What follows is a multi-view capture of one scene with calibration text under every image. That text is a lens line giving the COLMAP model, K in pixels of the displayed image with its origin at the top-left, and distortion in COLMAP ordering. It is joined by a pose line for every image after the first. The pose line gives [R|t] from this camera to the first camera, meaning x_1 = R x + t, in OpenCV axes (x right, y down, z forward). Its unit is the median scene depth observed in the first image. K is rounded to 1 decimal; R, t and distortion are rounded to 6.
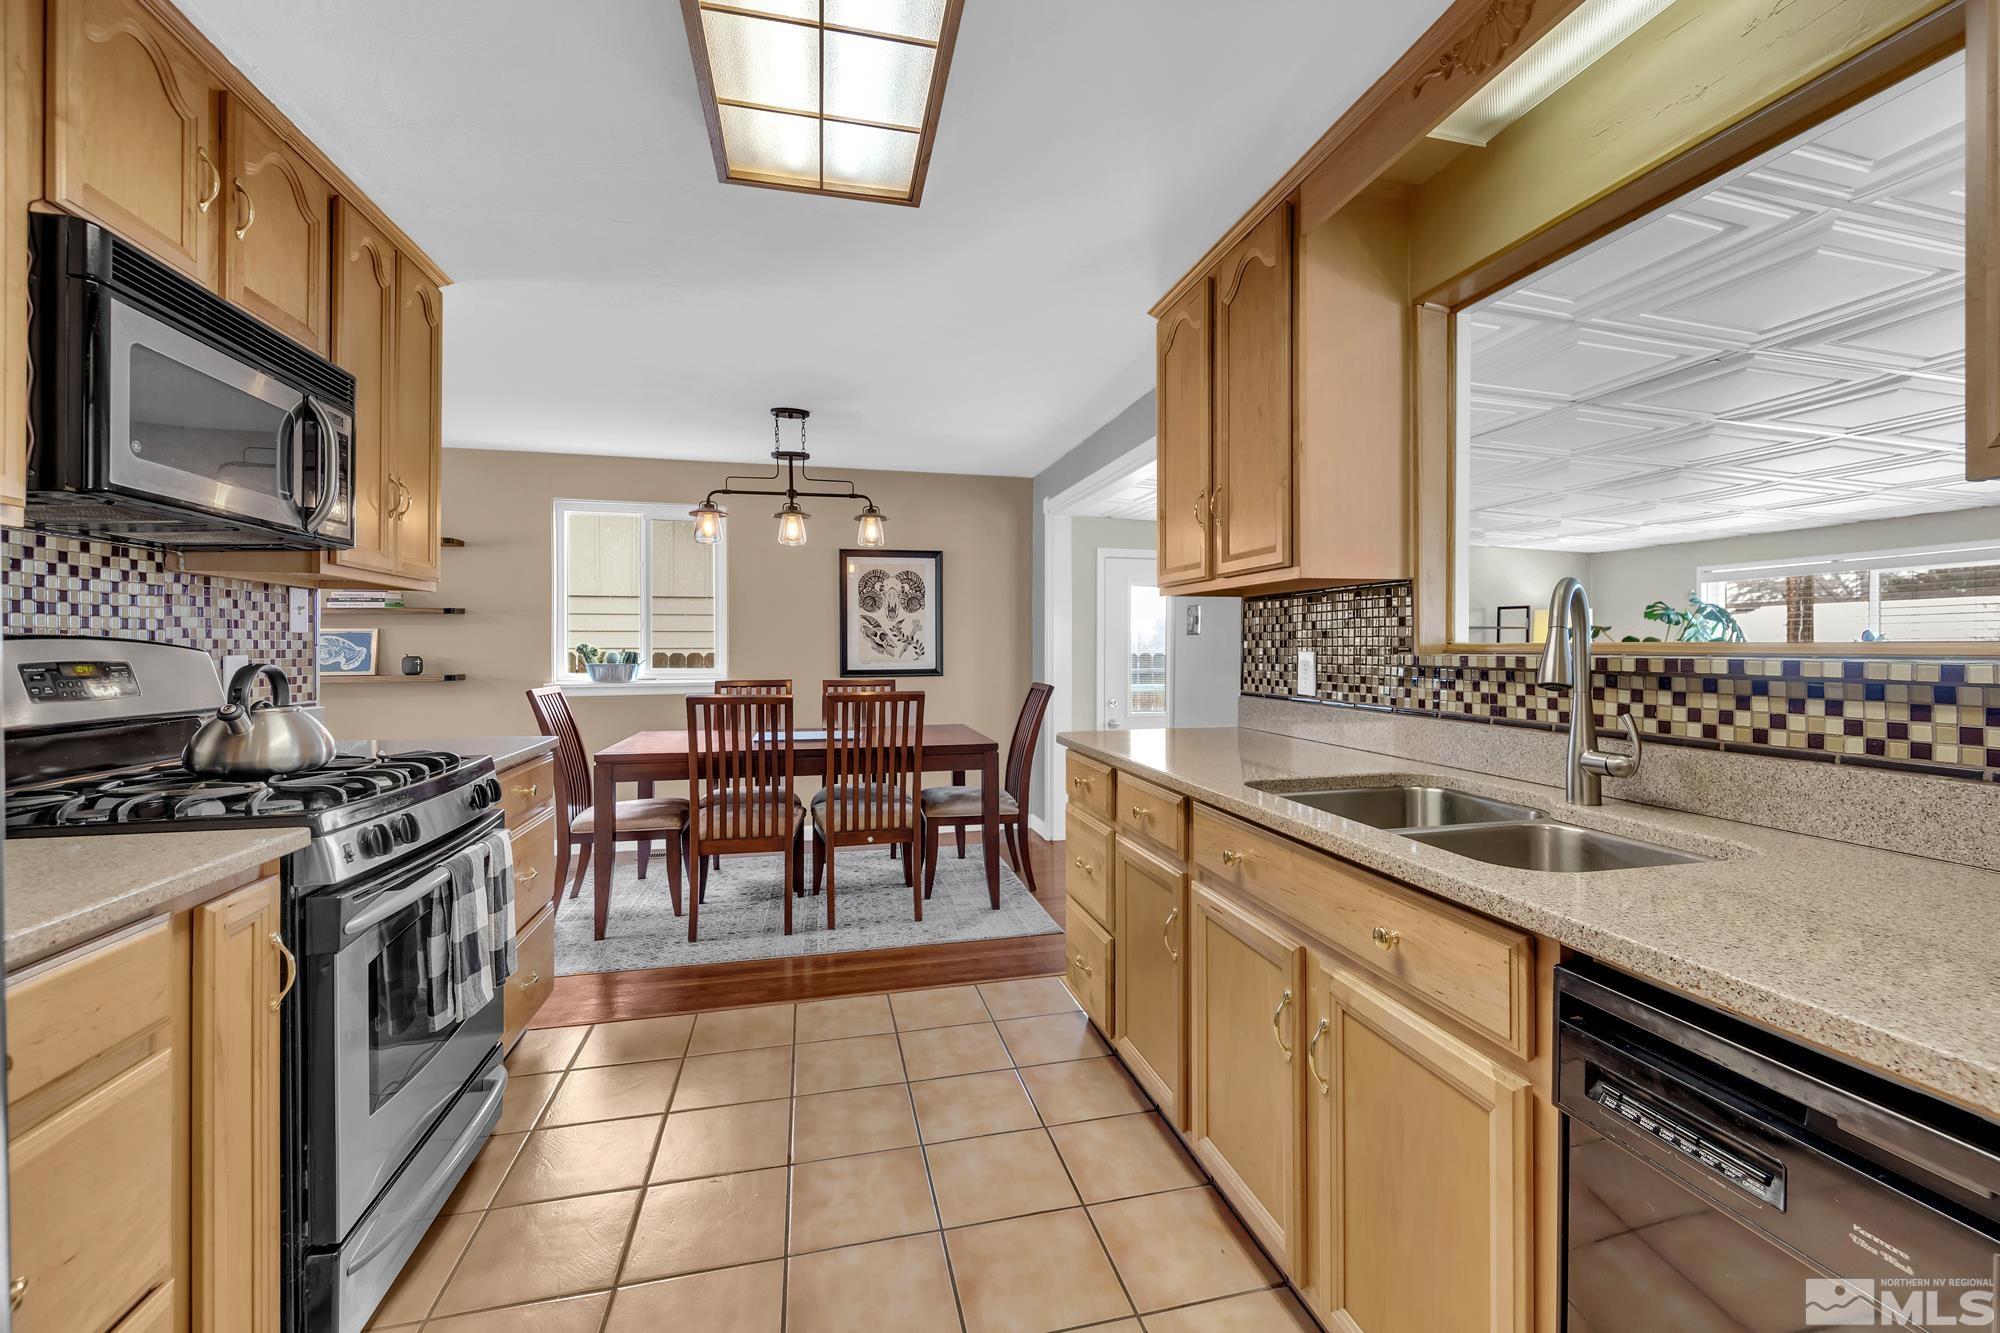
lens RADIAL K [[859.2, 0, 1036.0], [0, 859.2, 642.9], [0, 0, 1]] dist [-0.000122, 0.000017]
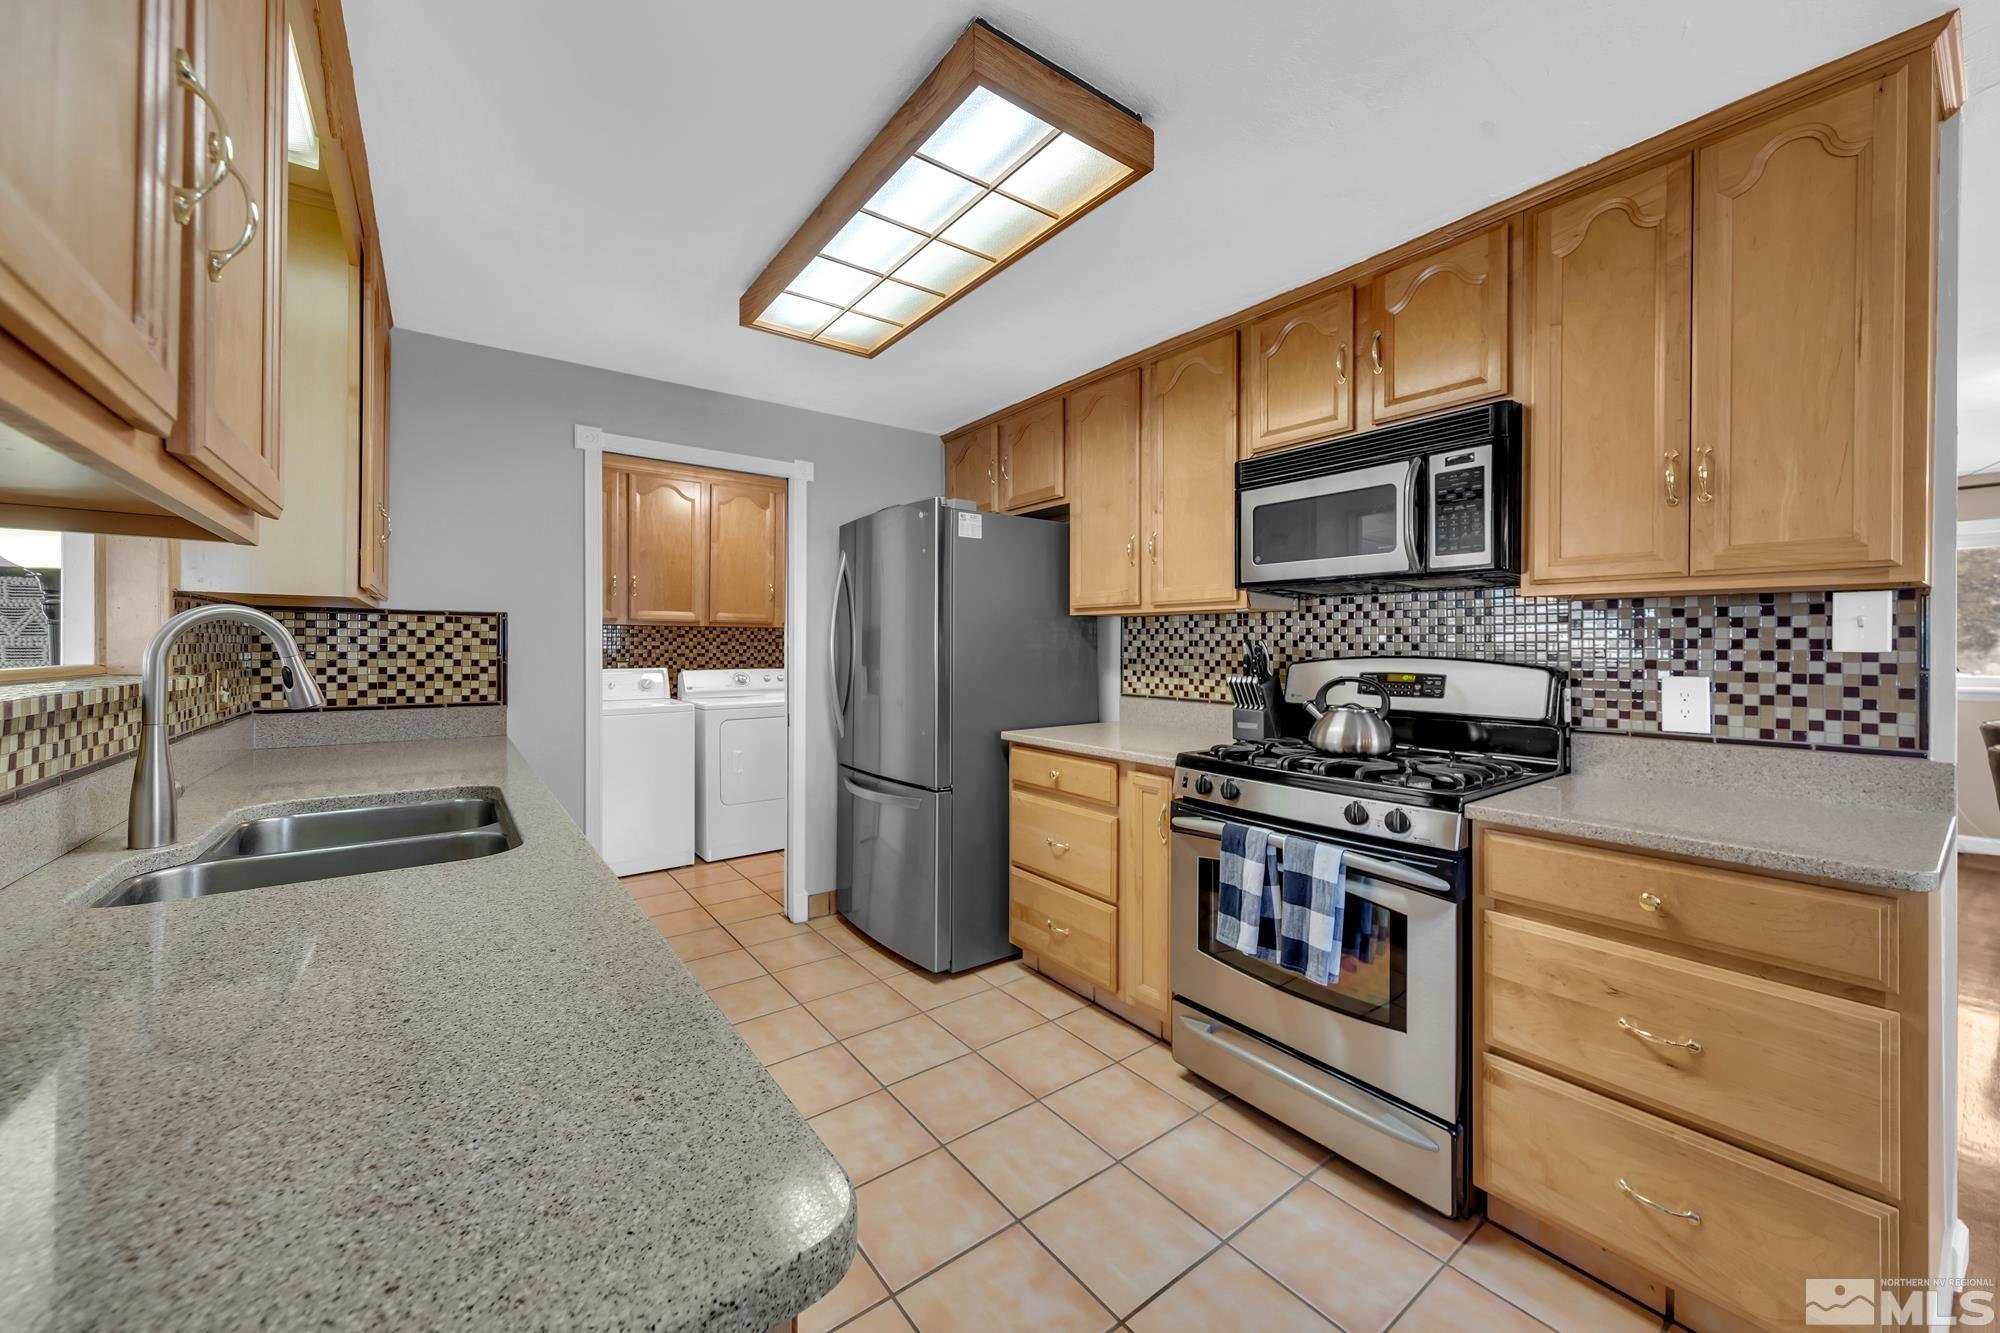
lens RADIAL K [[744.9, 0, 995.2], [0, 744.9, 652.2], [0, 0, 1]] dist [-0.000899, -0.000063]
pose [[-0.928798, -0.000148, -0.370585, 0.075417], [-0.000670, 0.999999, 0.001280, -0.013977], [0.370585, 0.001437, -0.928798, 1.540600]]
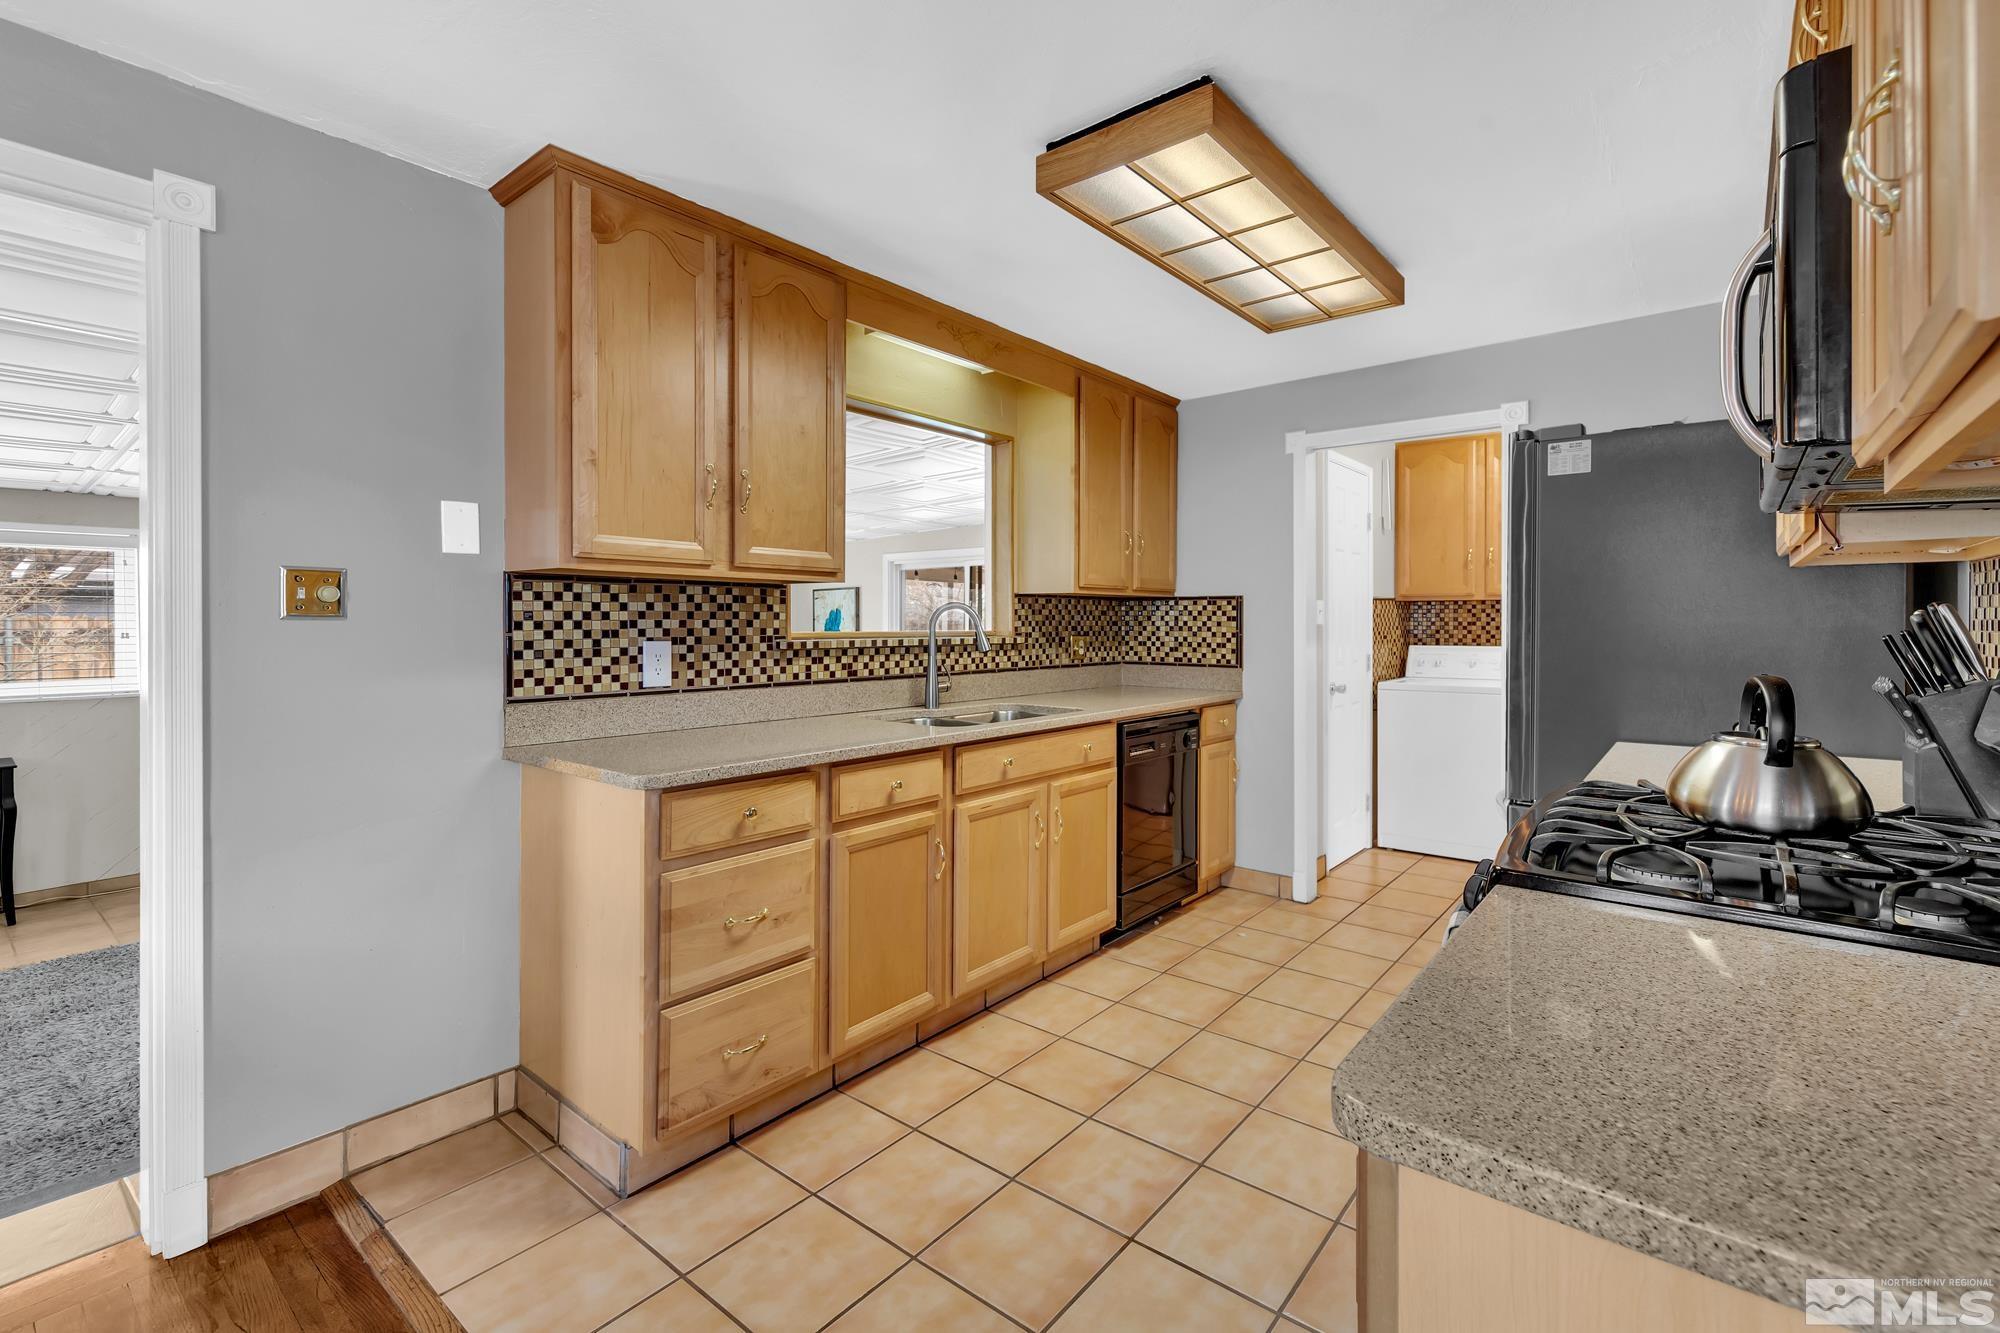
lens RADIAL K [[859.2, 0, 1036.0], [0, 859.2, 642.9], [0, 0, 1]] dist [-0.000122, 0.000017]
pose [[-0.606715, -0.020788, 0.794648, -0.877068], [-0.005943, 0.999749, 0.021615, -0.014611], [-0.794897, 0.008391, -0.606686, 1.544398]]
